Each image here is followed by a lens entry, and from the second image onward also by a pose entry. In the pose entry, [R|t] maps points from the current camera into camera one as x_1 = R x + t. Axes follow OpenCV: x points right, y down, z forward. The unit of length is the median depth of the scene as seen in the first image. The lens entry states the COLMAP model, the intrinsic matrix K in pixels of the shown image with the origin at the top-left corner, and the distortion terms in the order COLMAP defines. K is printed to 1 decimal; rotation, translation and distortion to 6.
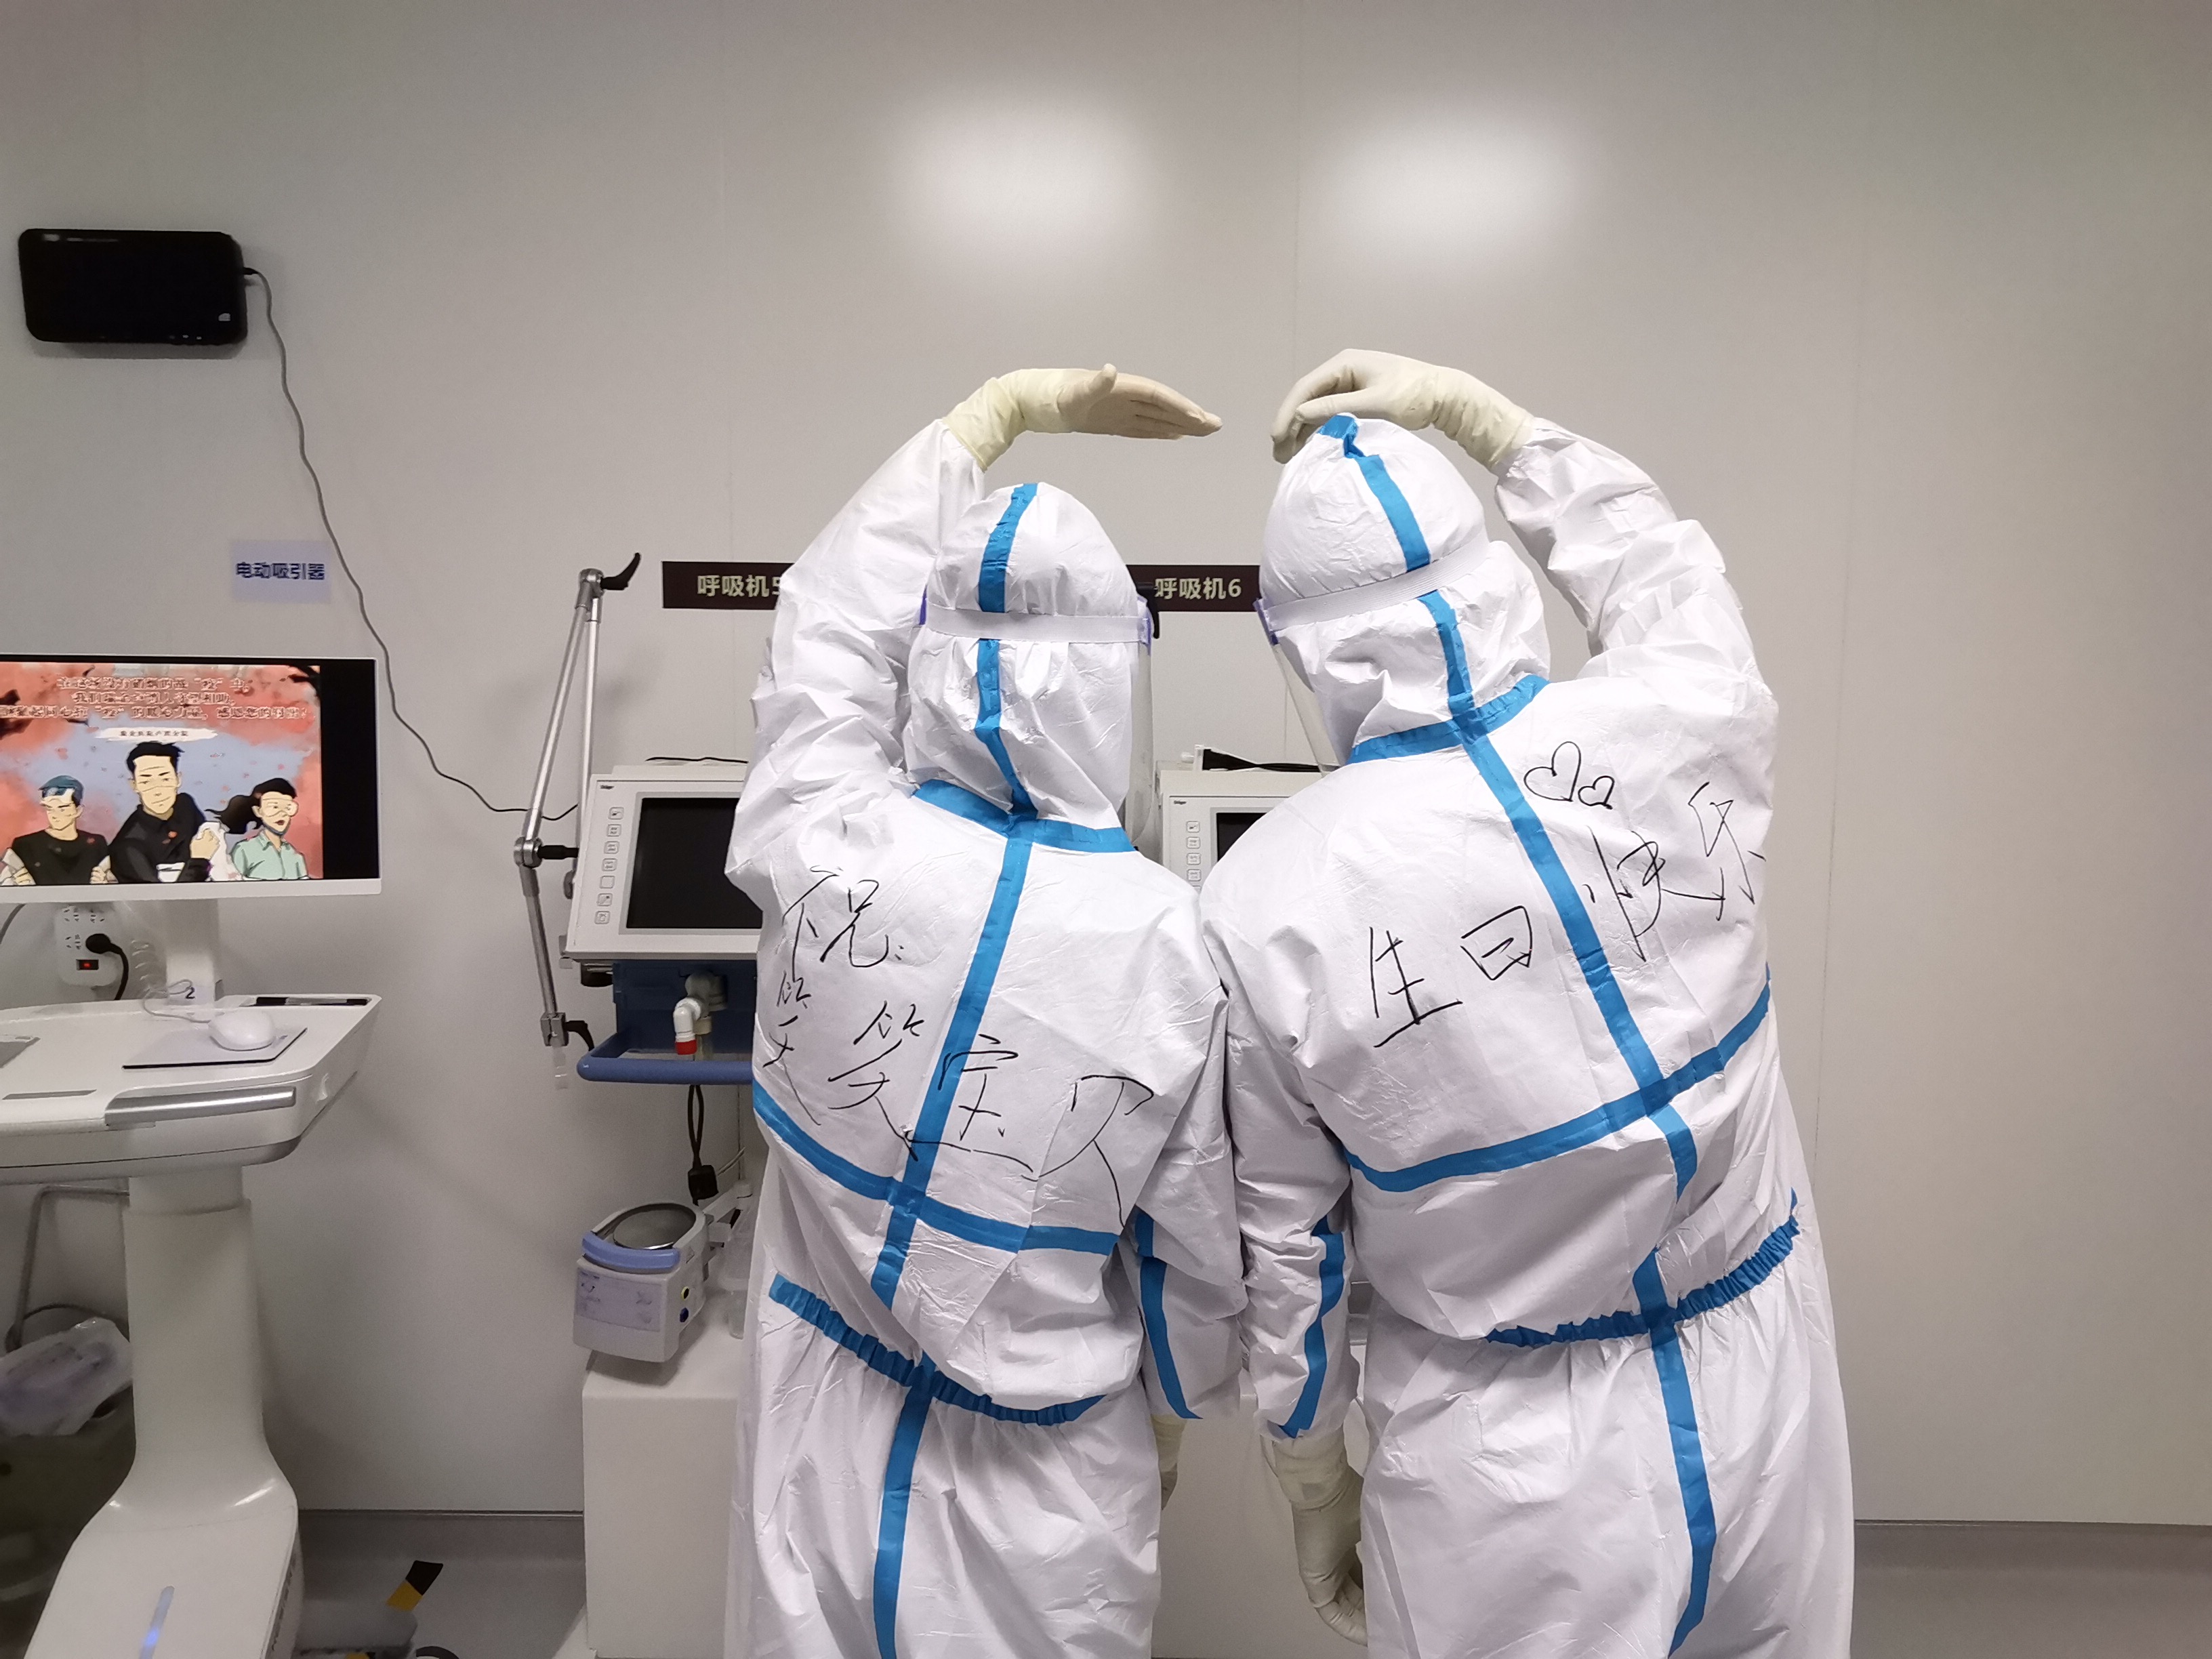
lens RADIAL K [[1505.8, 0, 1109.2], [0, 1505.8, 830.2], [0, 0, 1]] dist [-0.031574, 0.004531]
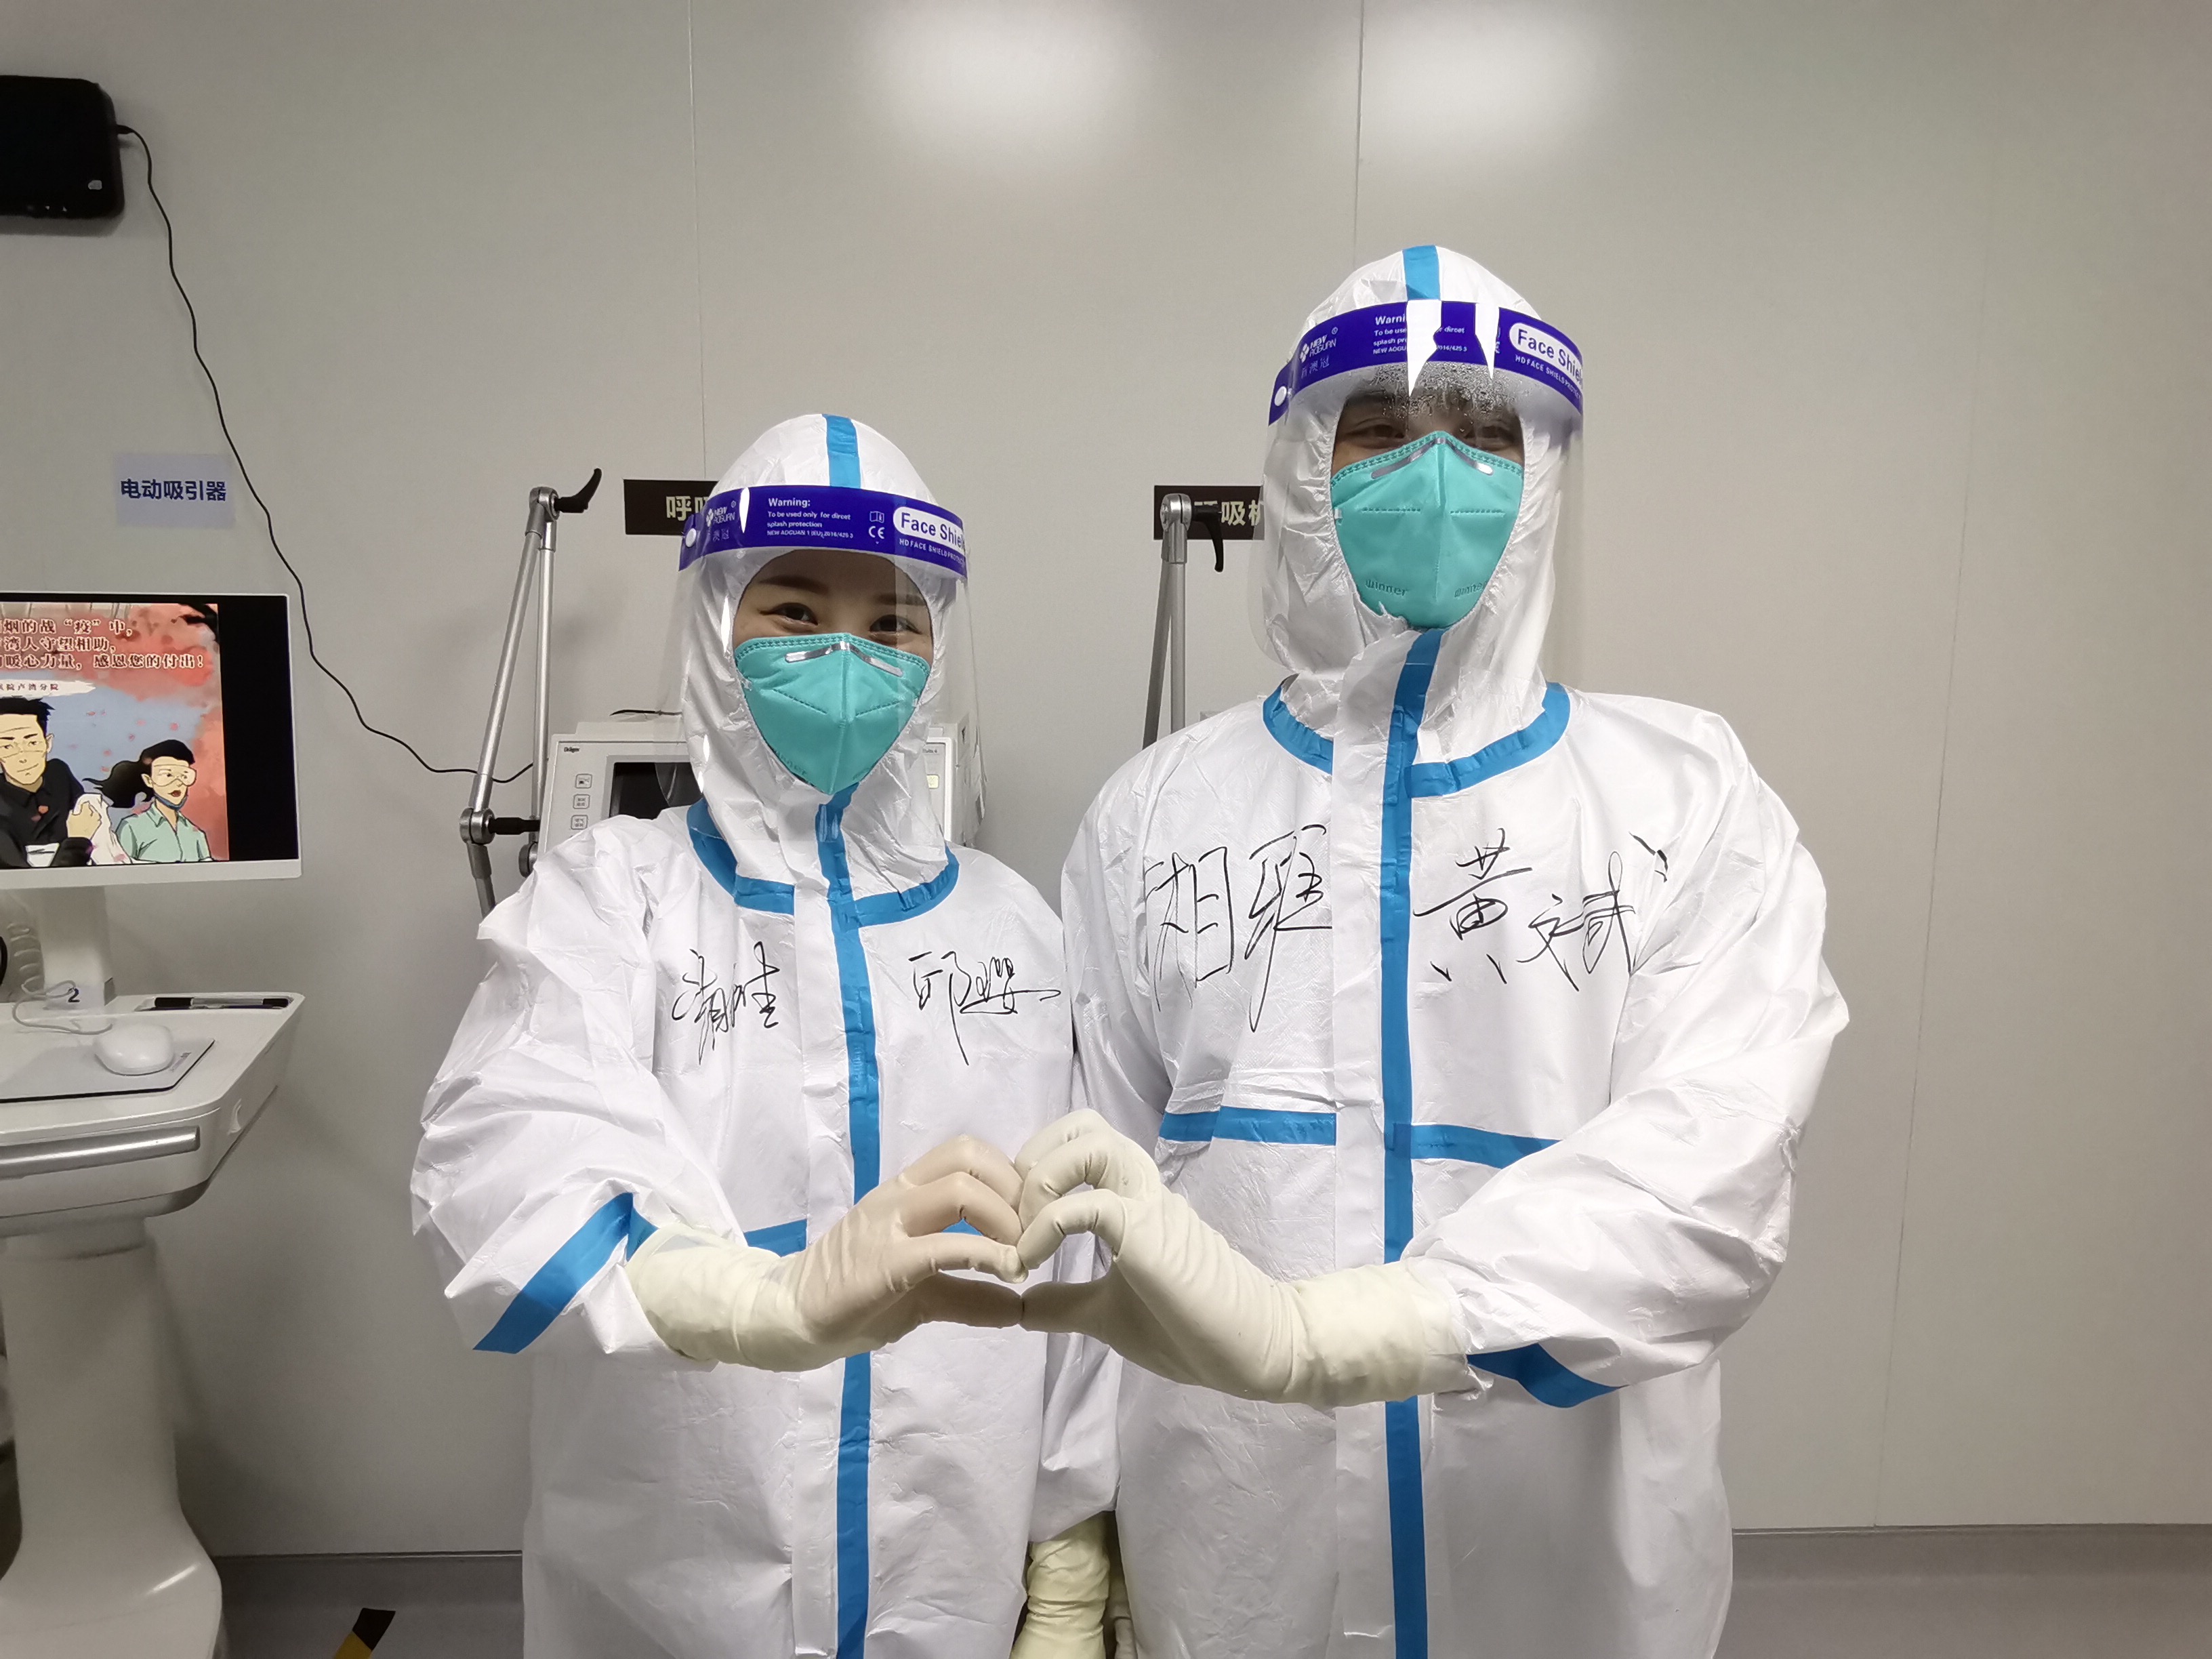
lens RADIAL K [[1505.8, 0, 1101.4], [0, 1505.8, 828.6], [0, 0, 1]] dist [-0.031574, 0.004531]
pose [[0.999393, -0.004492, 0.034533, -0.066781], [0.002865, 0.998890, 0.047011, -0.022700], [-0.034706, -0.046883, 0.998297, 0.149067]]
